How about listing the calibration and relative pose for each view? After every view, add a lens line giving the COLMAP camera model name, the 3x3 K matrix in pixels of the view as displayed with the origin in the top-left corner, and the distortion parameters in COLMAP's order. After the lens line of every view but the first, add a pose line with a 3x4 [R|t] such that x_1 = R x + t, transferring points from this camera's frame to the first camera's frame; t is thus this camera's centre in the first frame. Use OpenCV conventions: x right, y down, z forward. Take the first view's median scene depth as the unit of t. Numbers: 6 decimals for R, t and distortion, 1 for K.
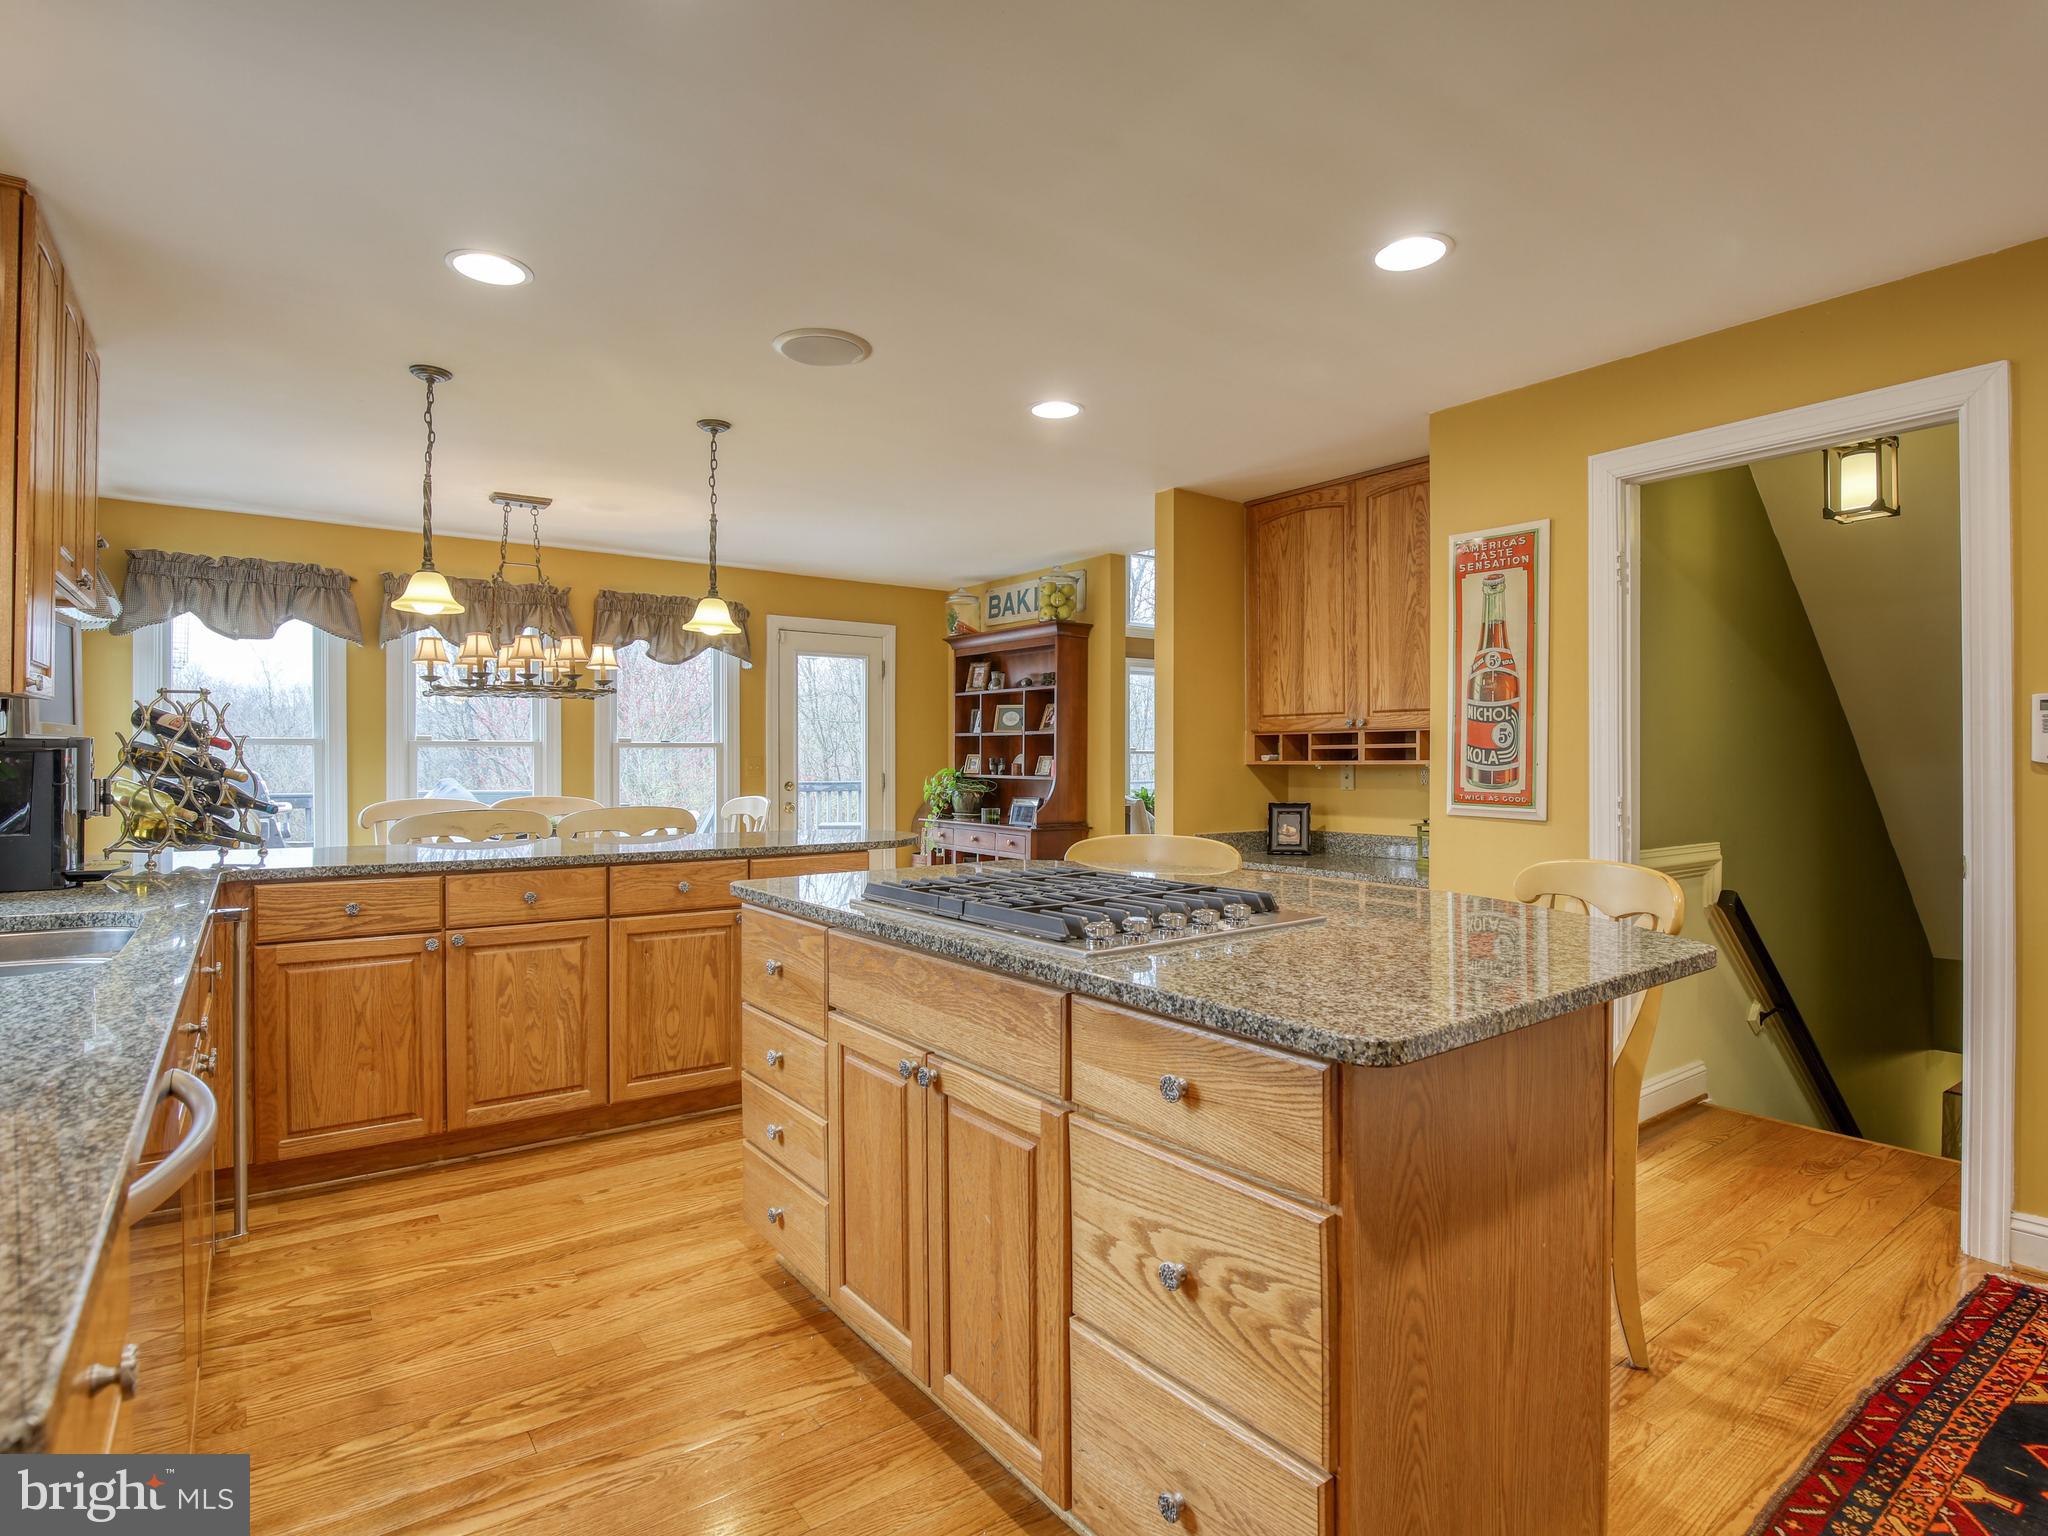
lens RADIAL K [[1064.2, 0, 1035.0], [0, 1064.2, 760.4], [0, 0, 1]] dist [-0.029339, 0.002721]
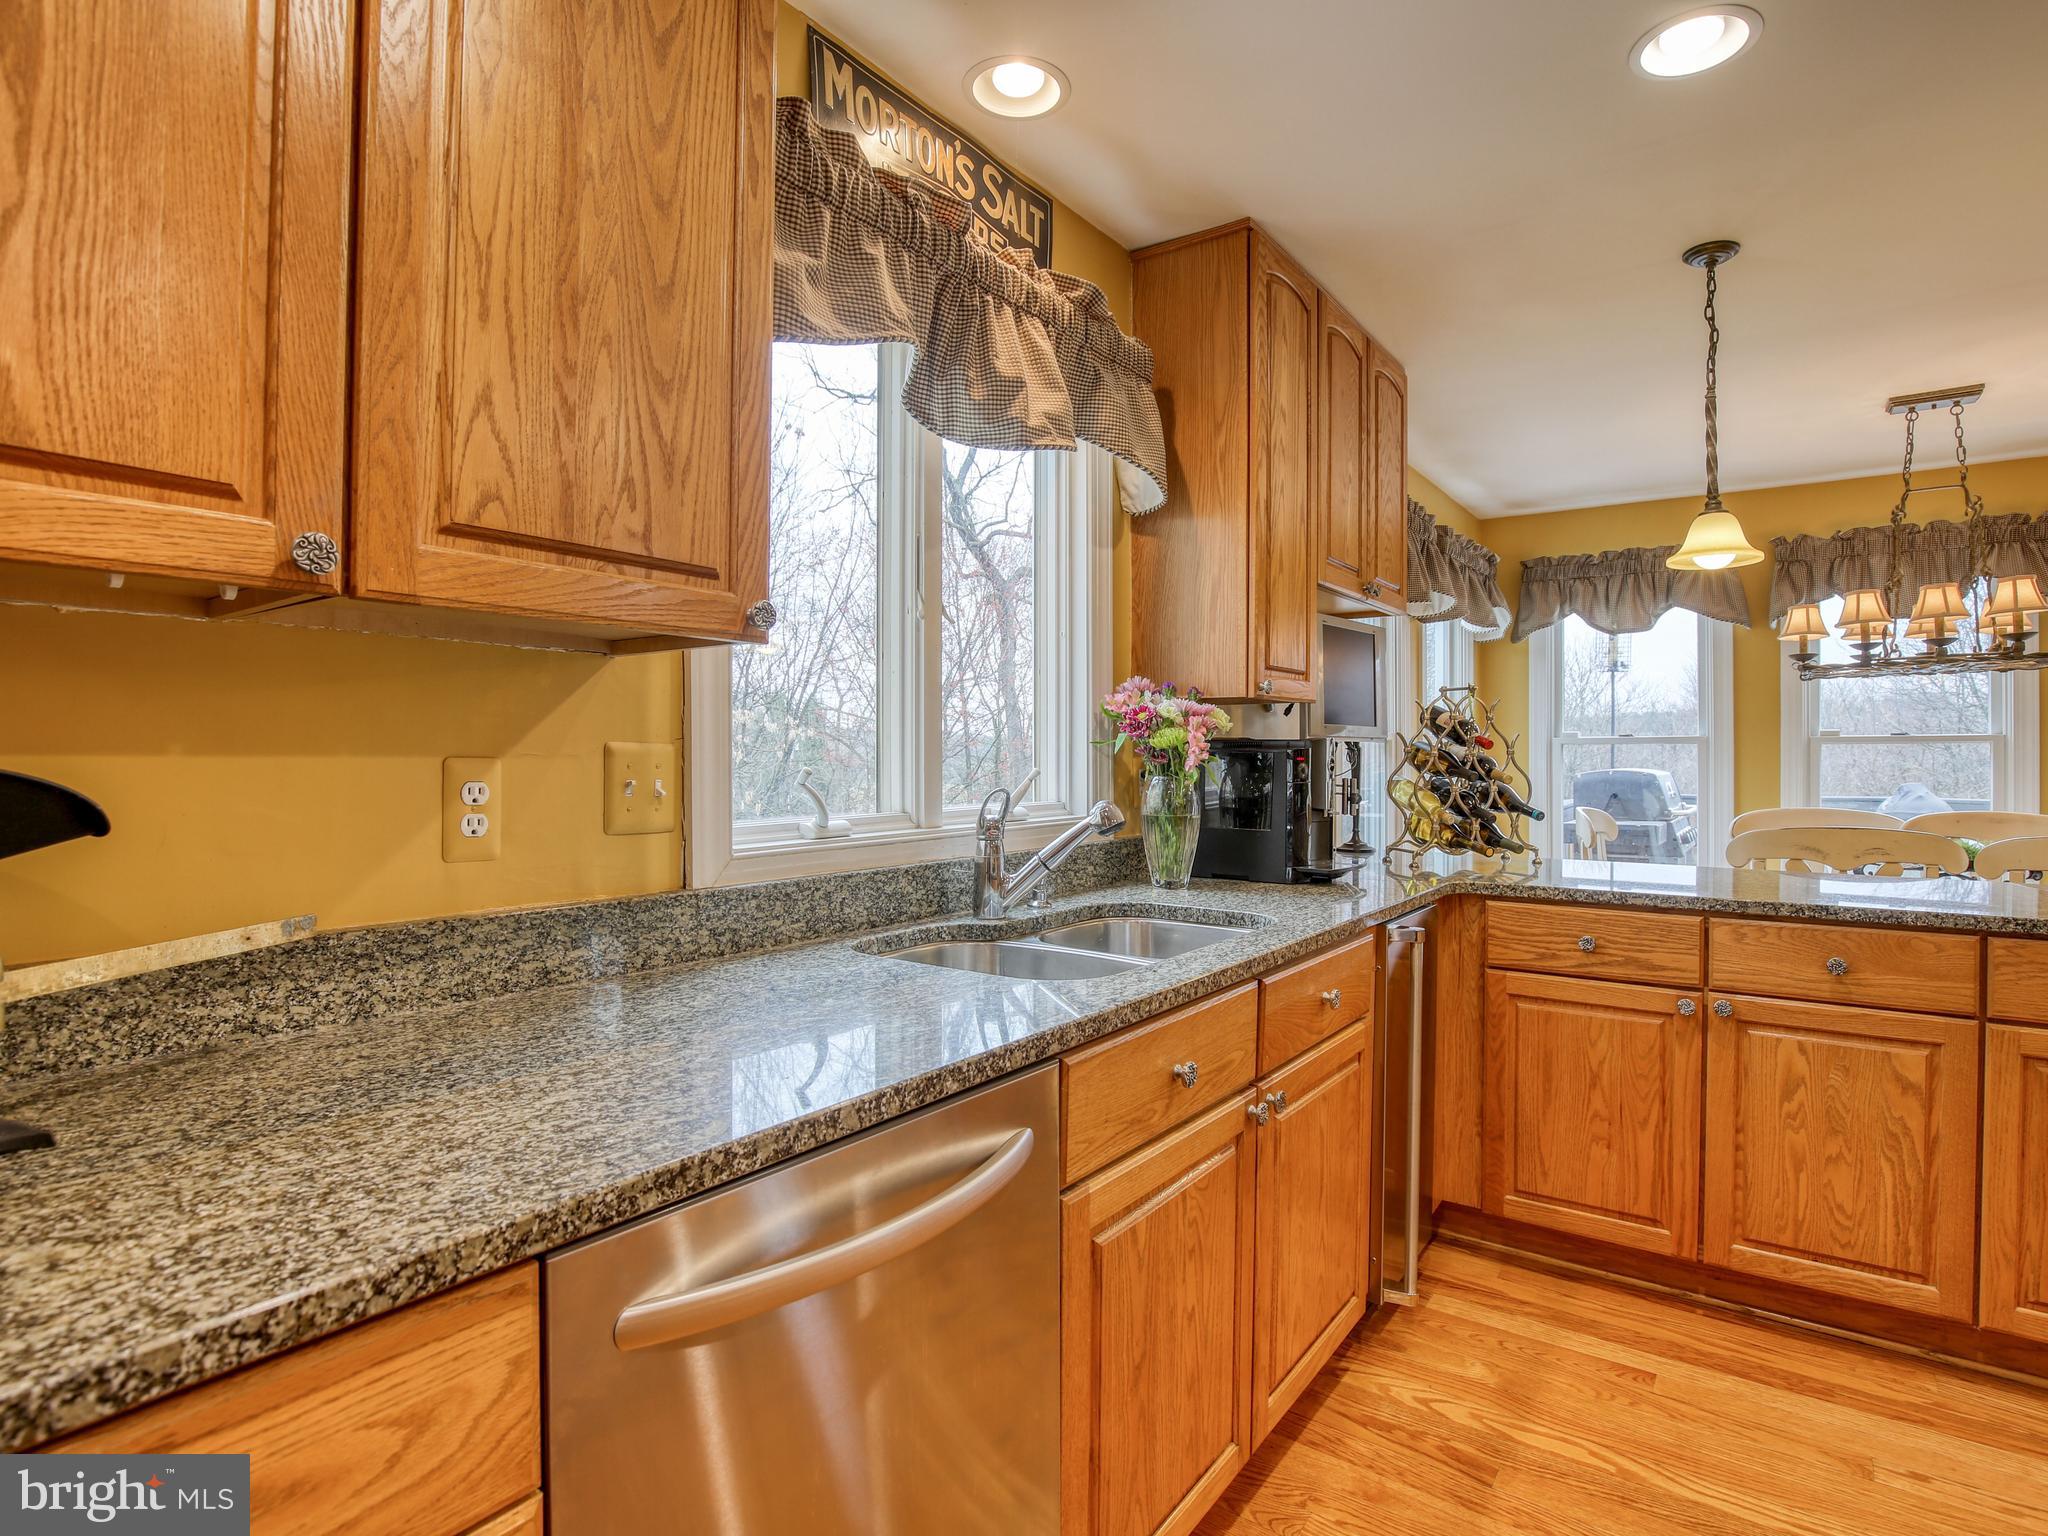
lens RADIAL K [[1059.9, 0, 1039.3], [0, 1059.9, 759.3], [0, 0, 1]] dist [-0.035319, 0.006123]
pose [[0.306452, 0.000643, -0.951886, -0.006345], [-0.001479, 0.999999, 0.000200, -0.000516], [0.951885, 0.001347, 0.306452, 0.311441]]
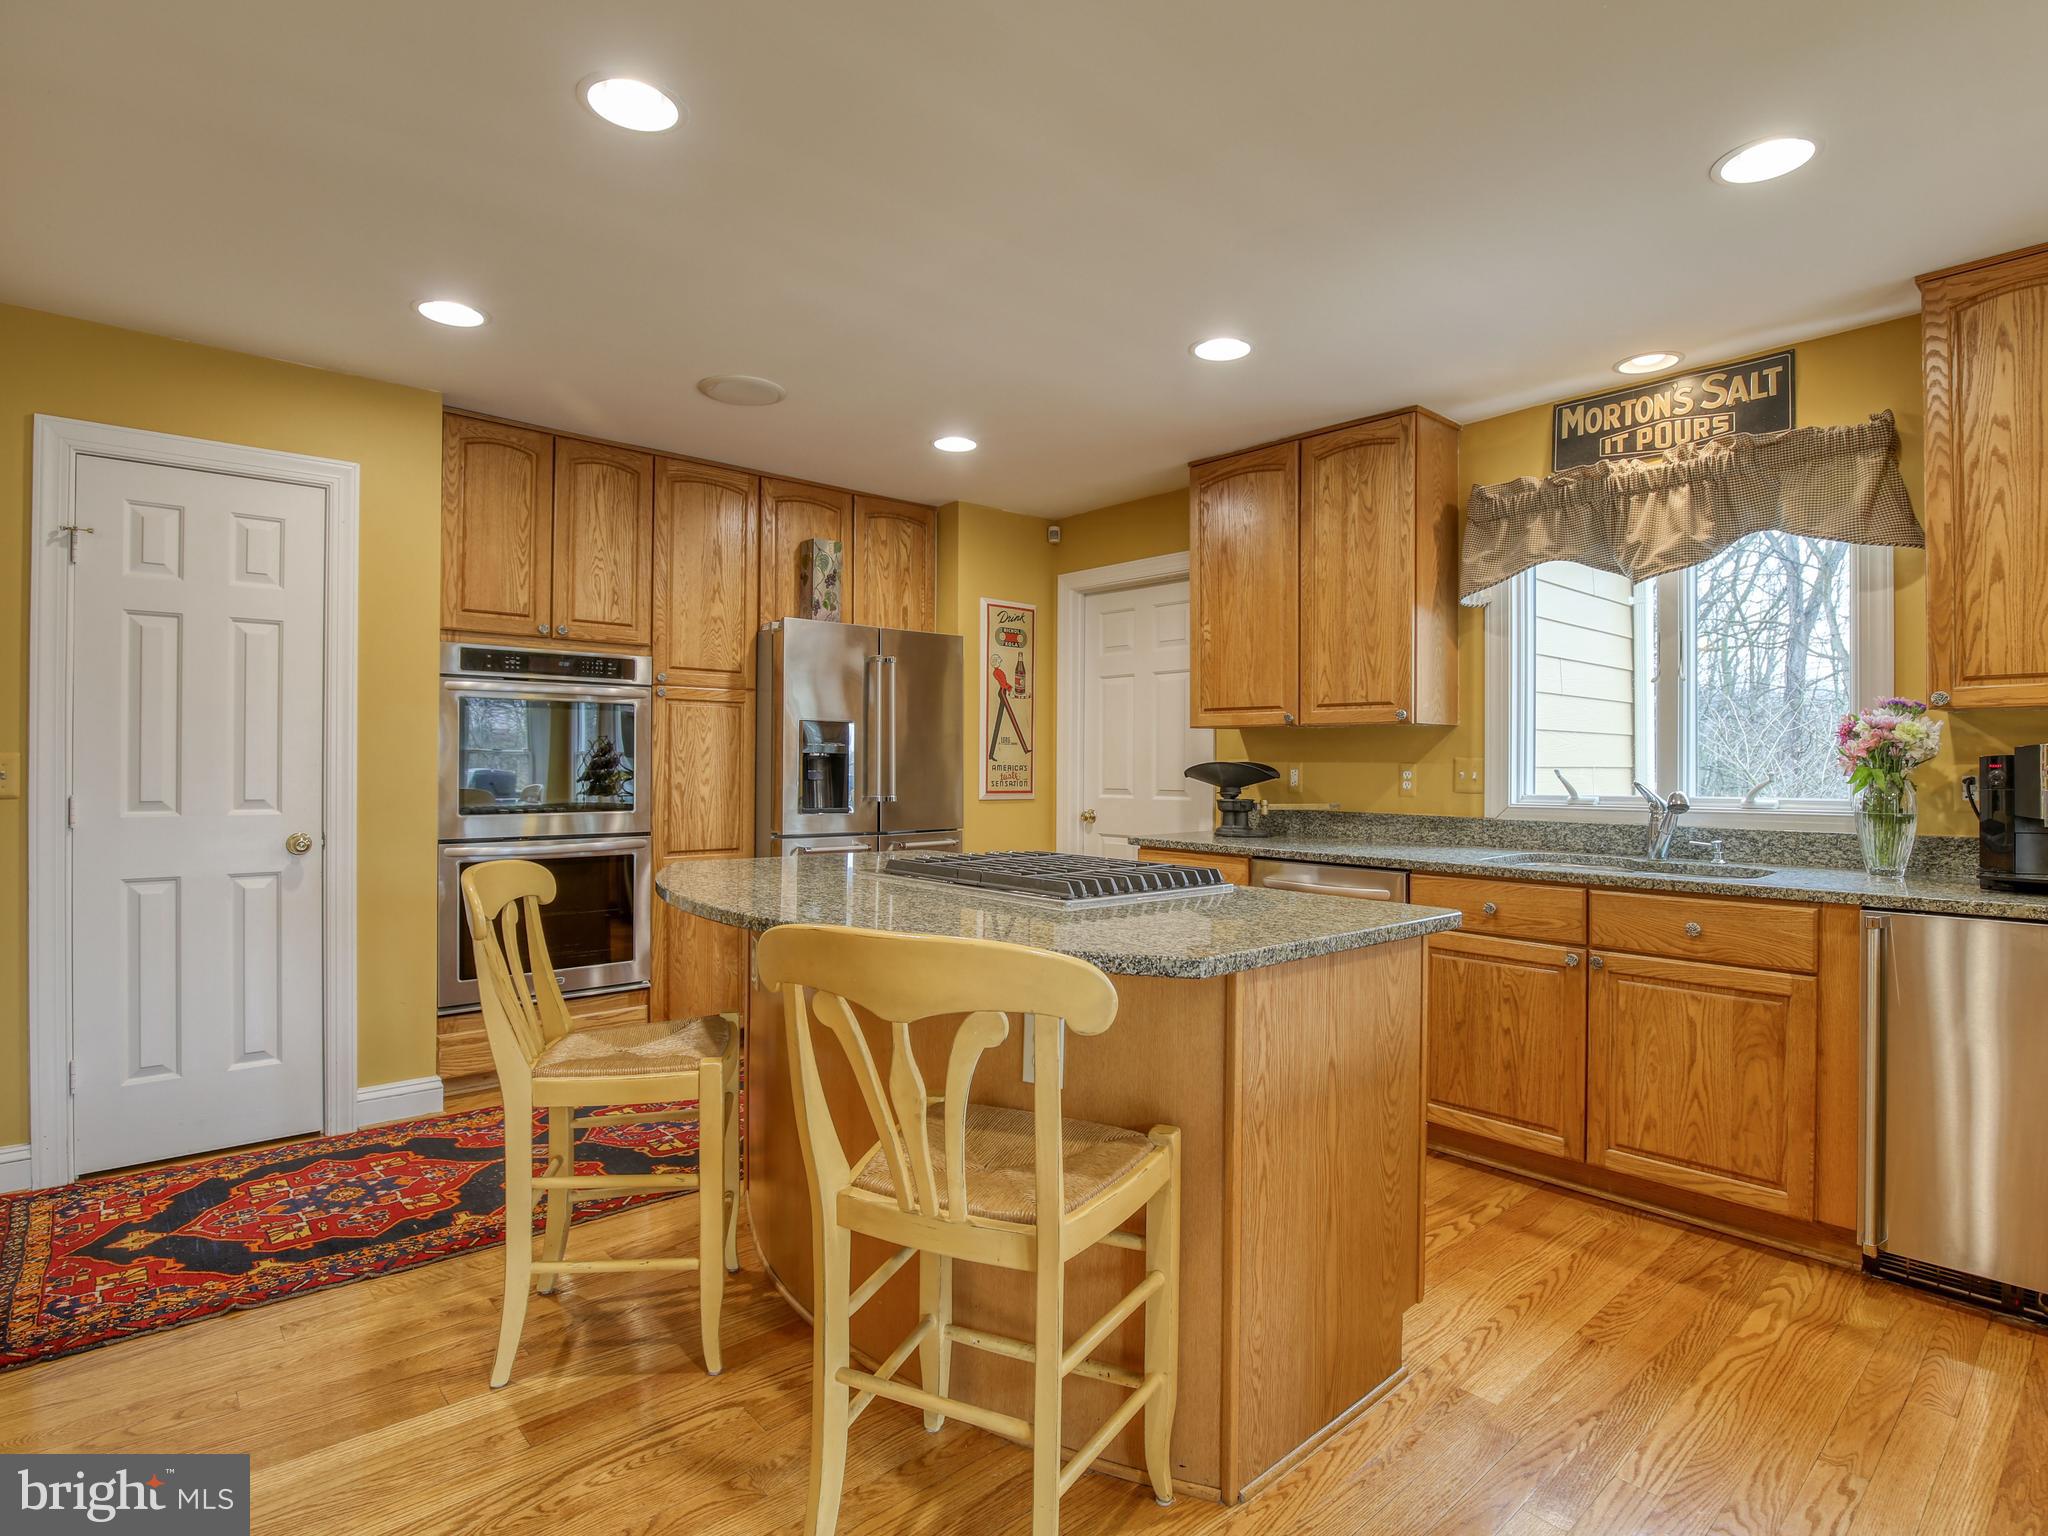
lens RADIAL K [[1059.2, 0, 1029.3], [0, 1059.2, 763.2], [0, 0, 1]] dist [-0.031311, 0.002309]
pose [[-0.995934, -0.005698, -0.089909, 0.093571], [-0.005784, 0.999983, 0.000687, 0.000866], [0.089903, 0.001204, -0.995950, 1.404978]]
